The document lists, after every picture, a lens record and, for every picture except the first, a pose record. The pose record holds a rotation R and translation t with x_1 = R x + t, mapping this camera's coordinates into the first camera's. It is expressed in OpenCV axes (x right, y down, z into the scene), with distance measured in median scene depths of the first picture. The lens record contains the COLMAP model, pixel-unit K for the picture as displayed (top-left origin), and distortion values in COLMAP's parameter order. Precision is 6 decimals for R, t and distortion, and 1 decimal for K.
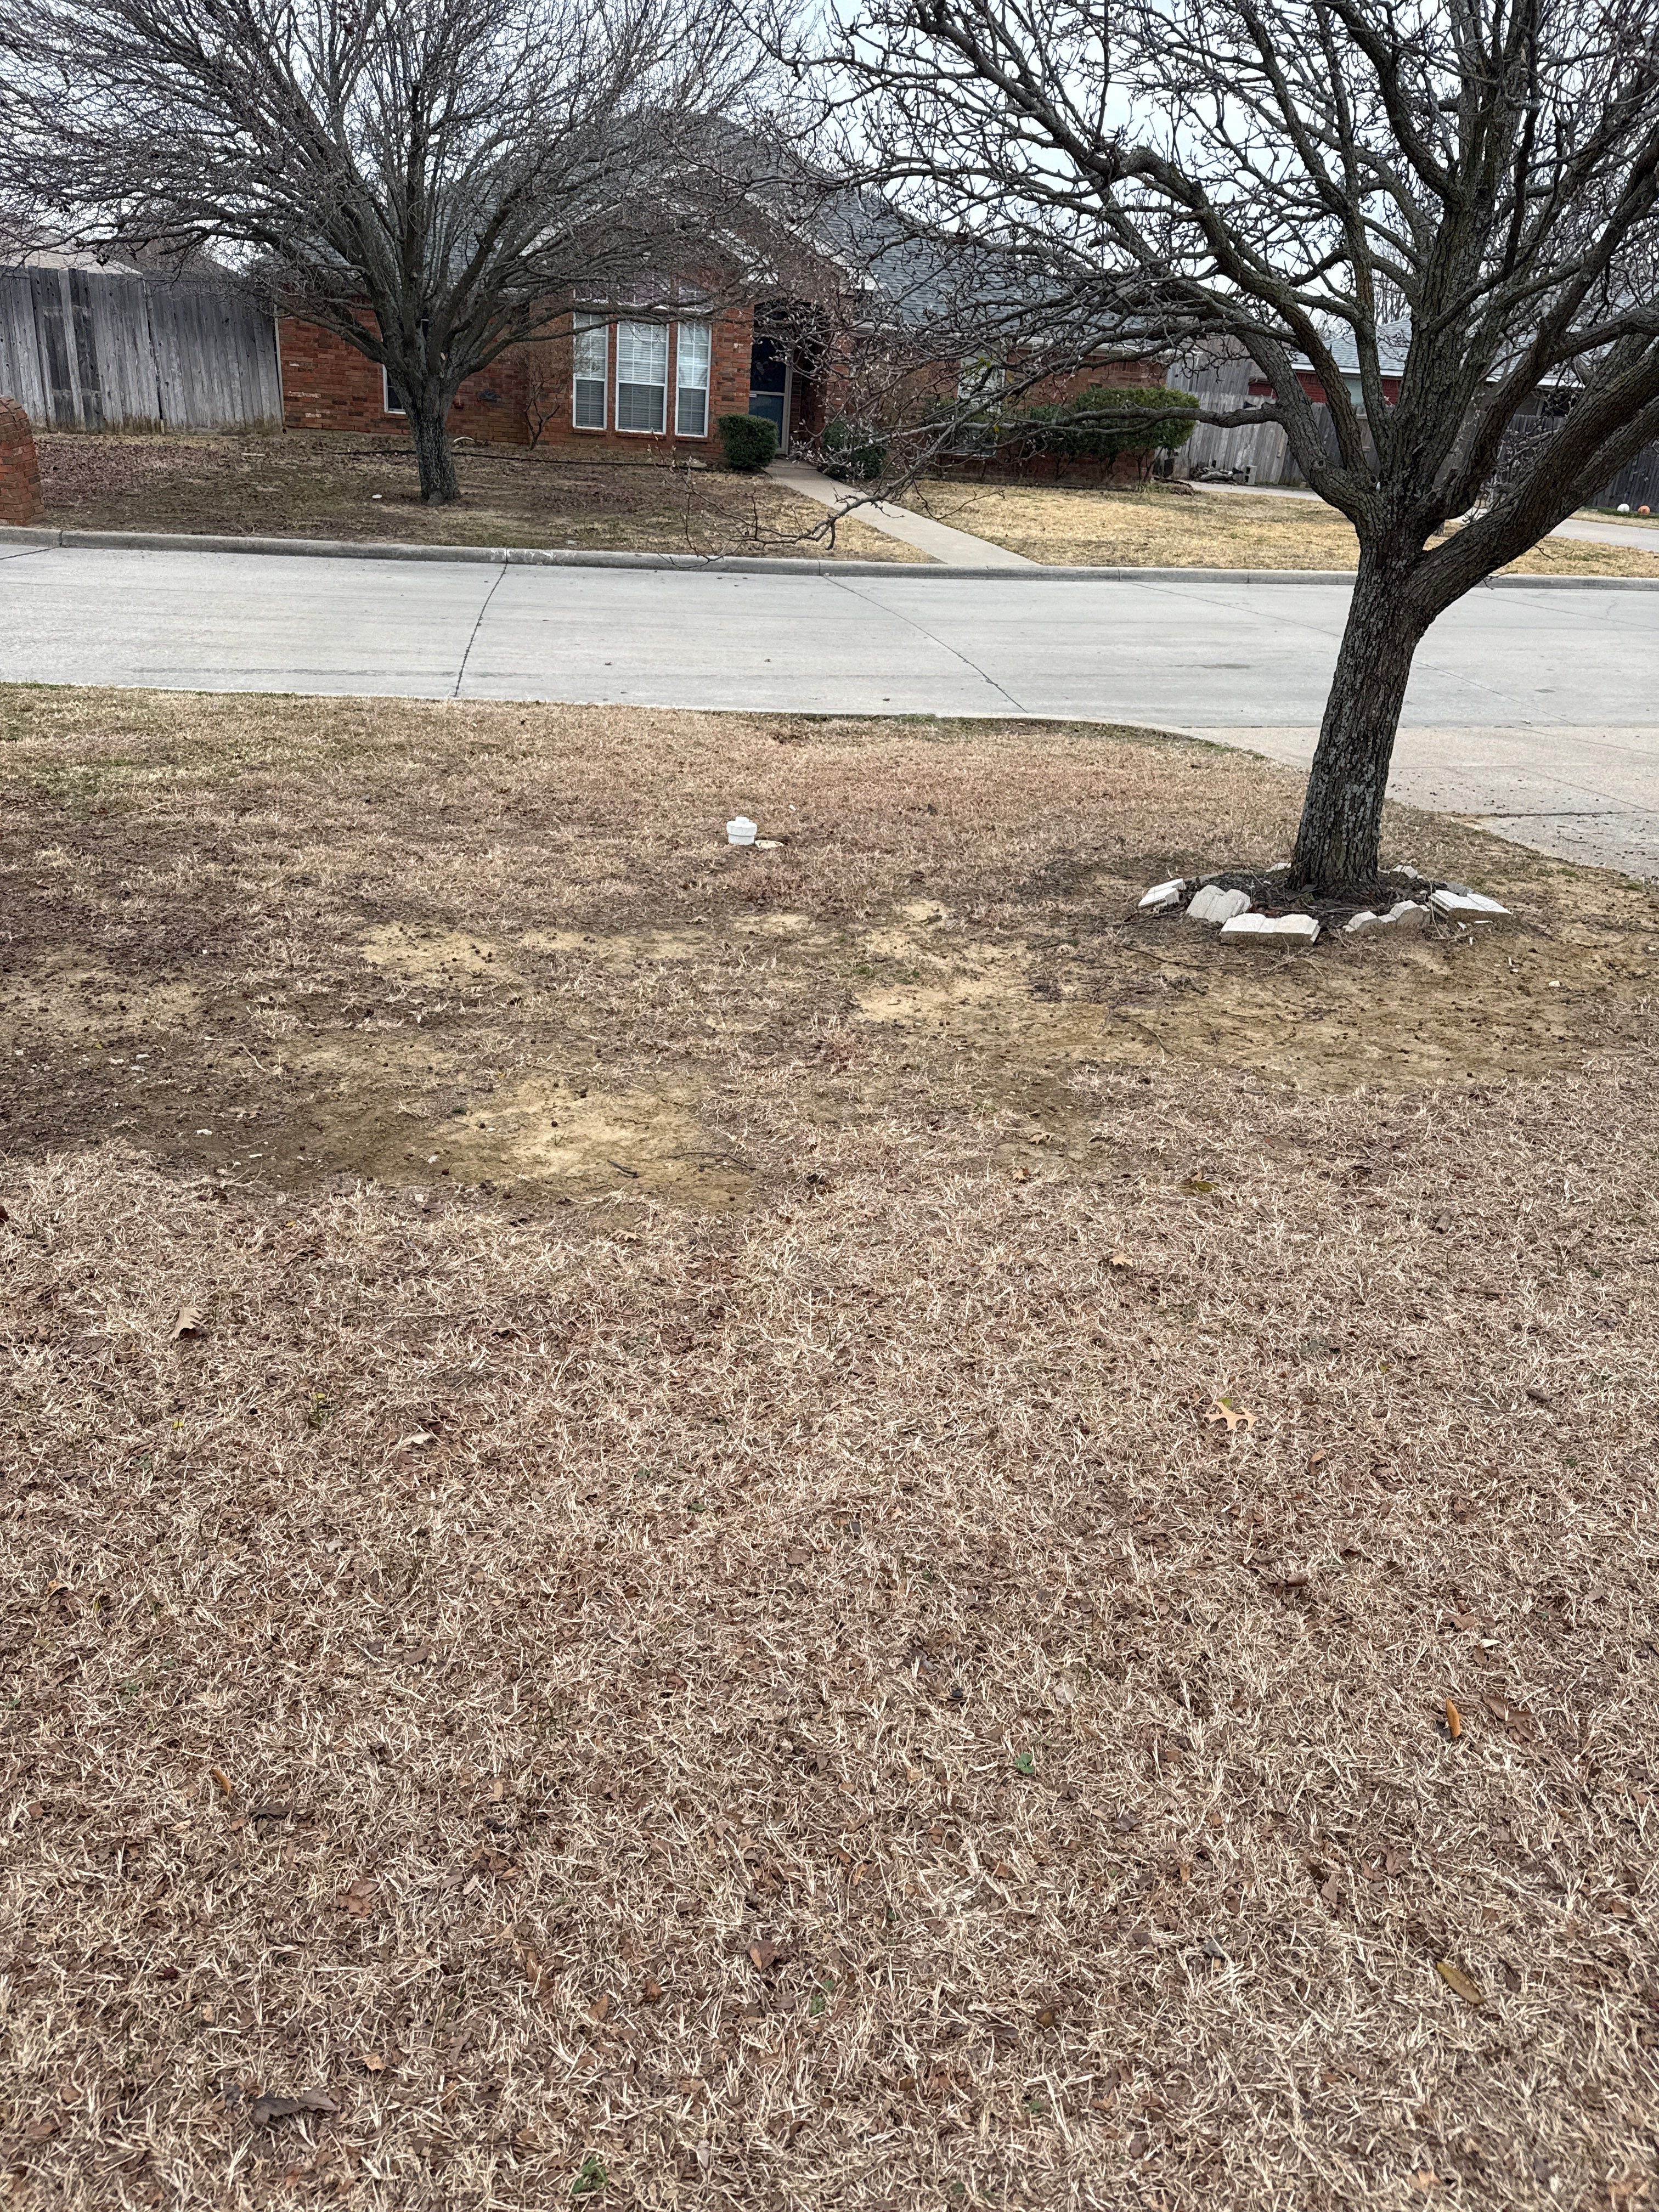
lens RADIAL K [[1603.8, 0, 829.5], [0, 1603.8, 1106.0], [0, 0, 1]] dist [0.123502, -0.185574]
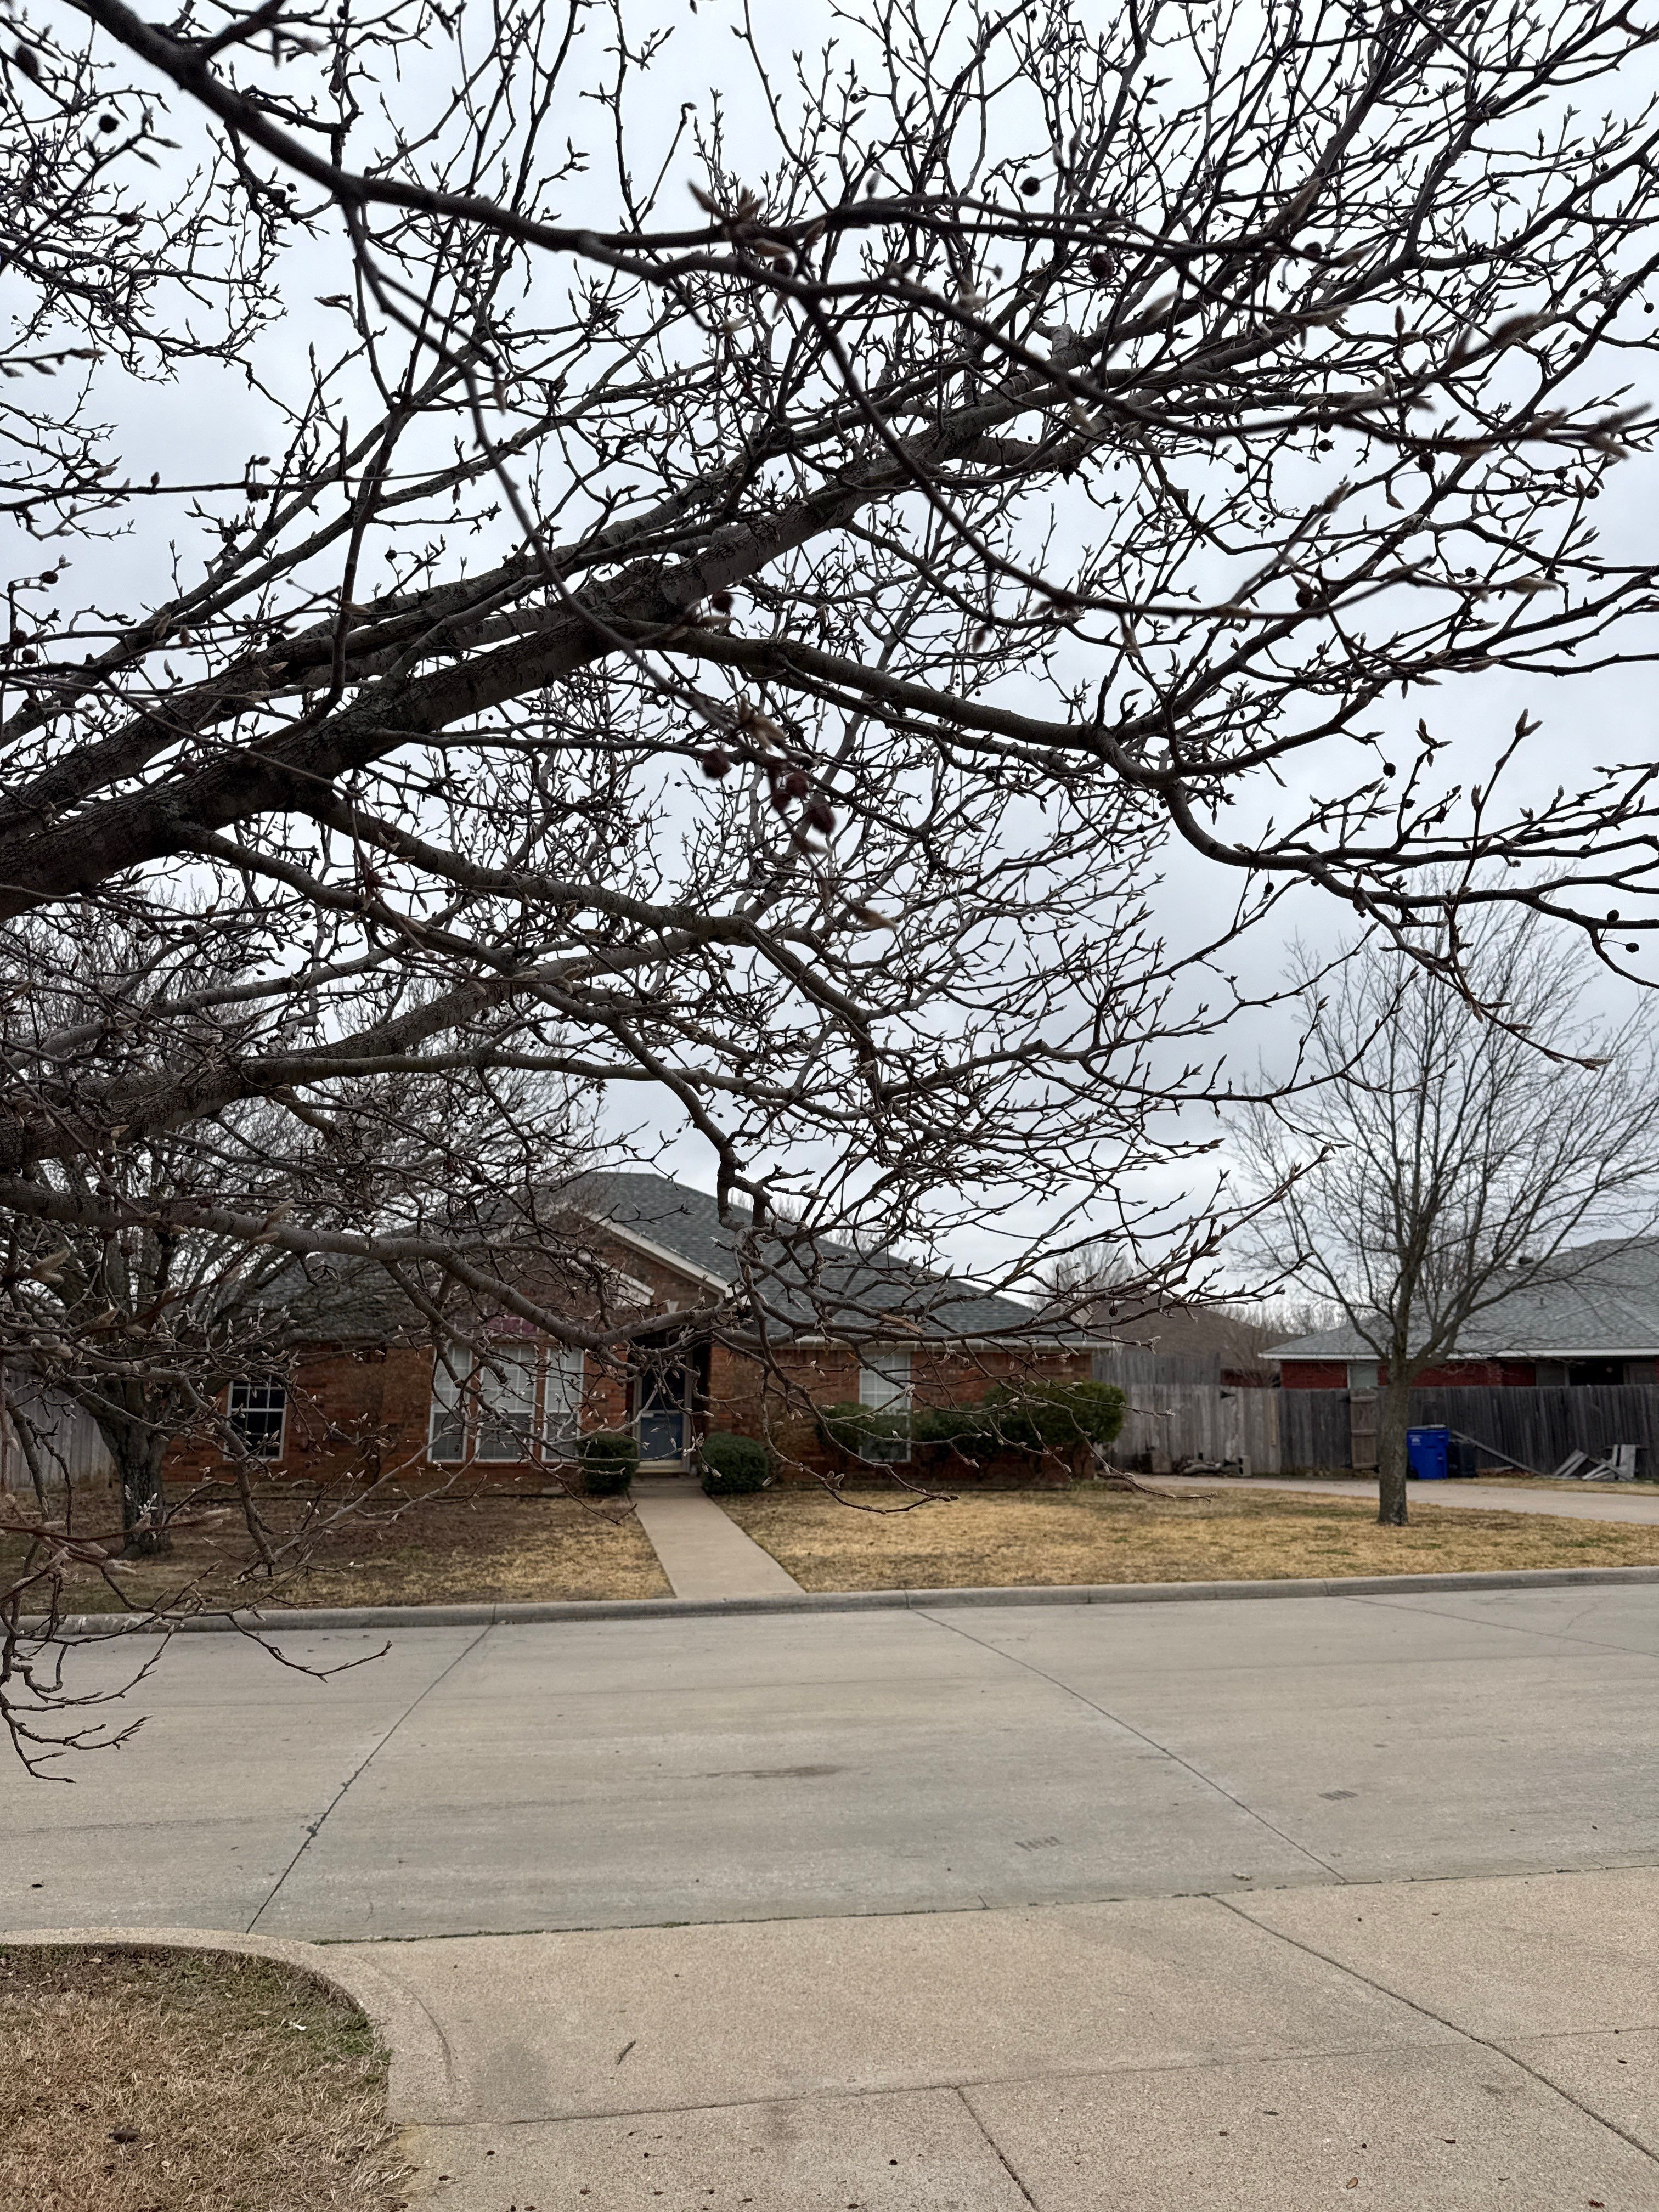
lens RADIAL K [[1603.8, 0, 829.5], [0, 1603.8, 1106.0], [0, 0, 1]] dist [0.123502, -0.185574]
pose [[0.988928, -0.094010, -0.114815, 0.188826], [0.010389, 0.815686, -0.578402, -0.077760], [0.148029, 0.570805, 0.807632, 0.247258]]
